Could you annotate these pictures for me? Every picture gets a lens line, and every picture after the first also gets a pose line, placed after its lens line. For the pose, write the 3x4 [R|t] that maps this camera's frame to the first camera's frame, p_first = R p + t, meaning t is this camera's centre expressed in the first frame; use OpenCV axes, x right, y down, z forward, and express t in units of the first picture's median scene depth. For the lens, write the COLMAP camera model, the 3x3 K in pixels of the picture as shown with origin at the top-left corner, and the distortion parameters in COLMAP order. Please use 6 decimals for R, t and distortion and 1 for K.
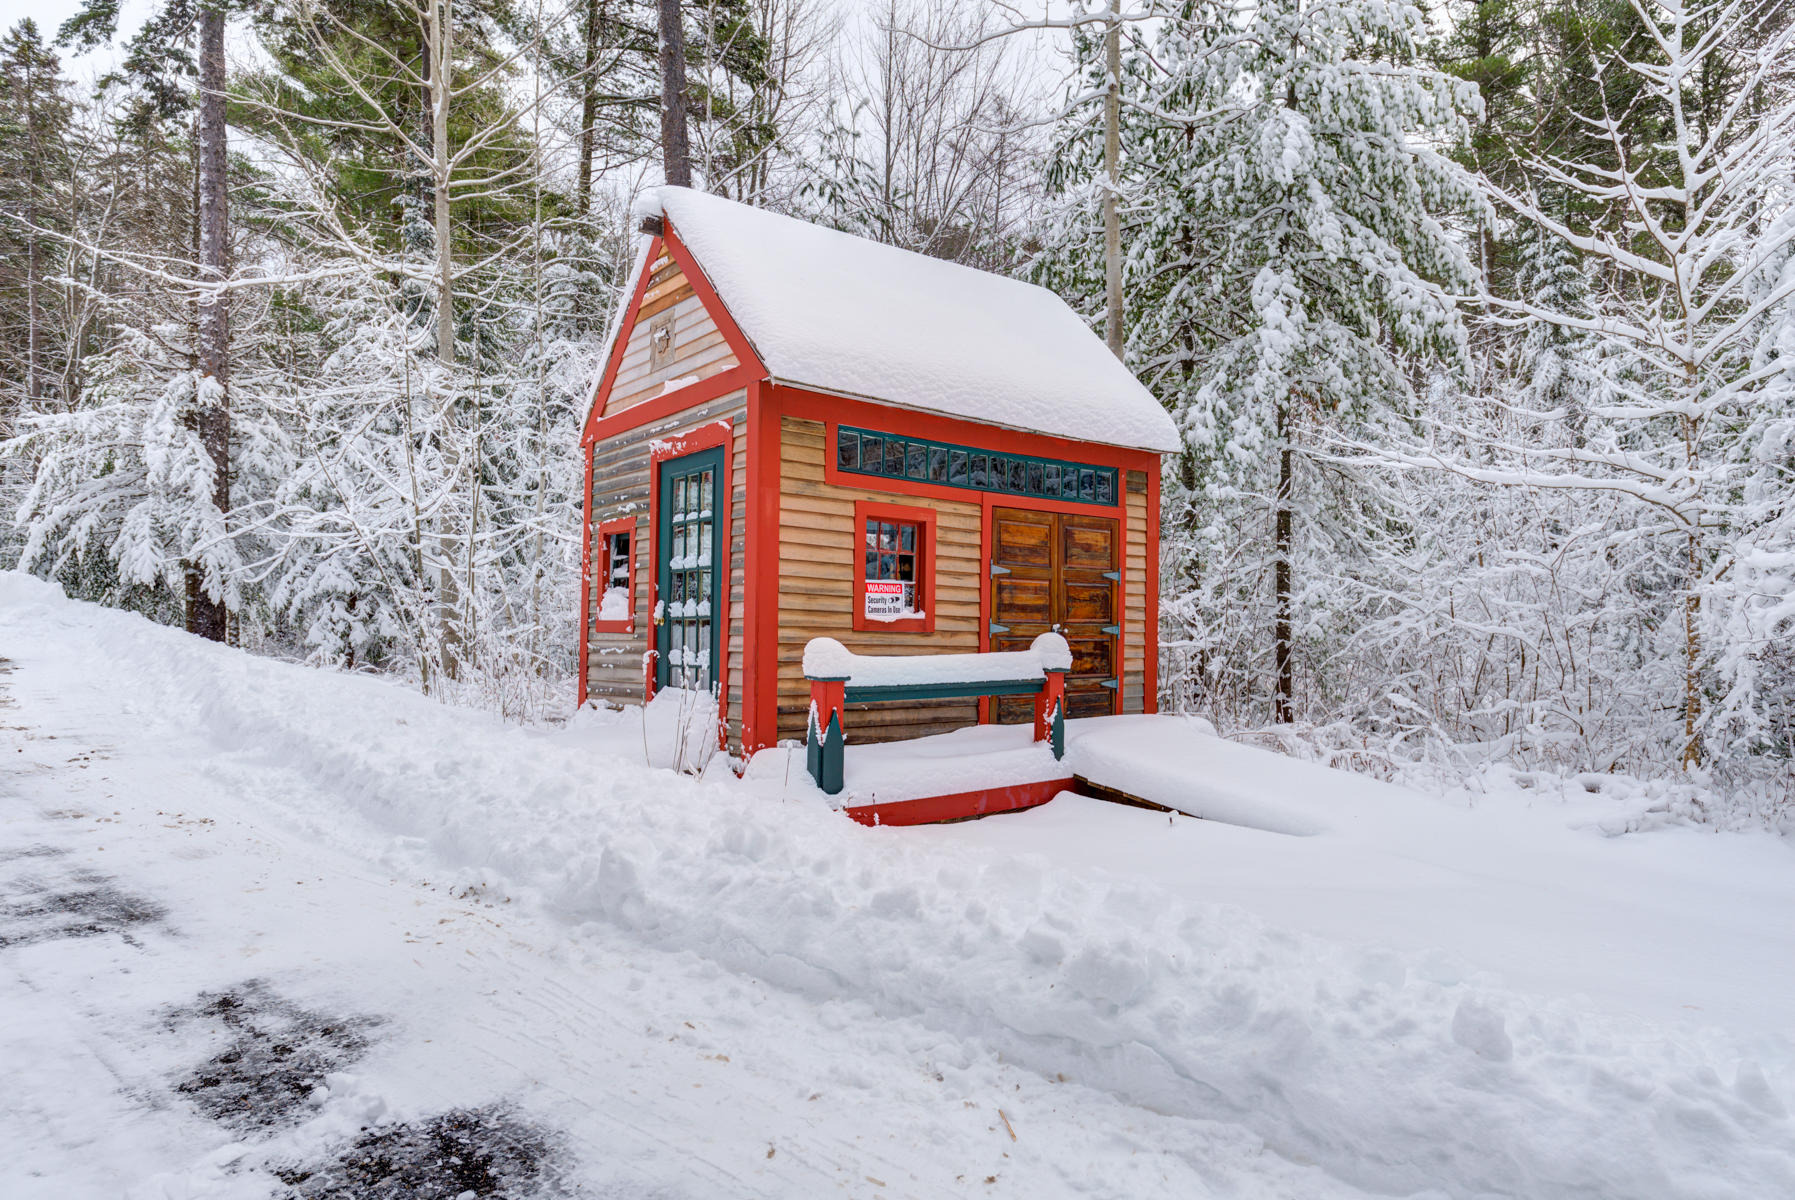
lens RADIAL K [[1078.0, 0, 897.5], [0, 1078.0, 600.0], [0, 0, 1]] dist [0.024673, -0.002499]
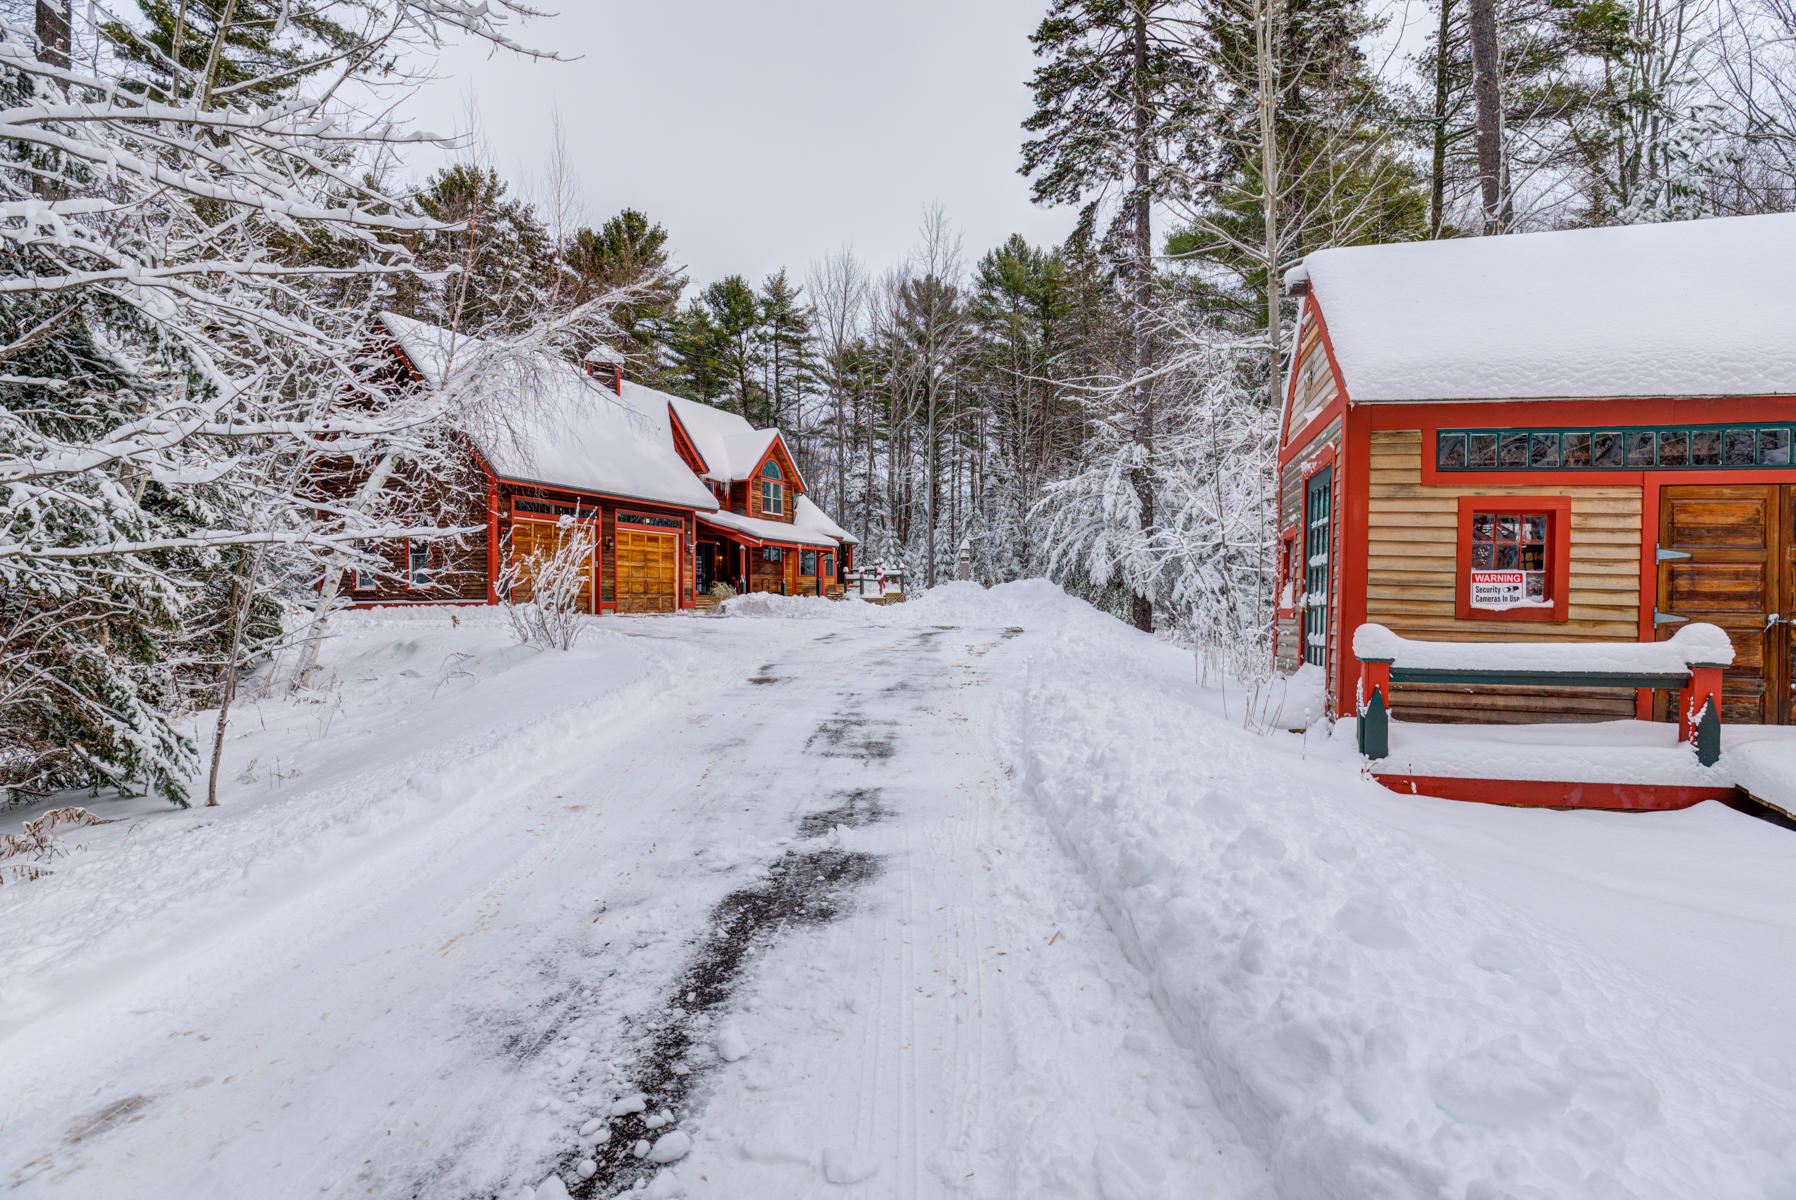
lens RADIAL K [[883.7, 0, 898.0], [0, 883.7, 600.0], [0, 0, 1]] dist [-0.013810, -0.000146]
pose [[0.596576, -0.005492, -0.802538, 0.325866], [0.012558, 0.999918, 0.002493, 0.000886], [0.802458, -0.011565, 0.596596, 0.030673]]
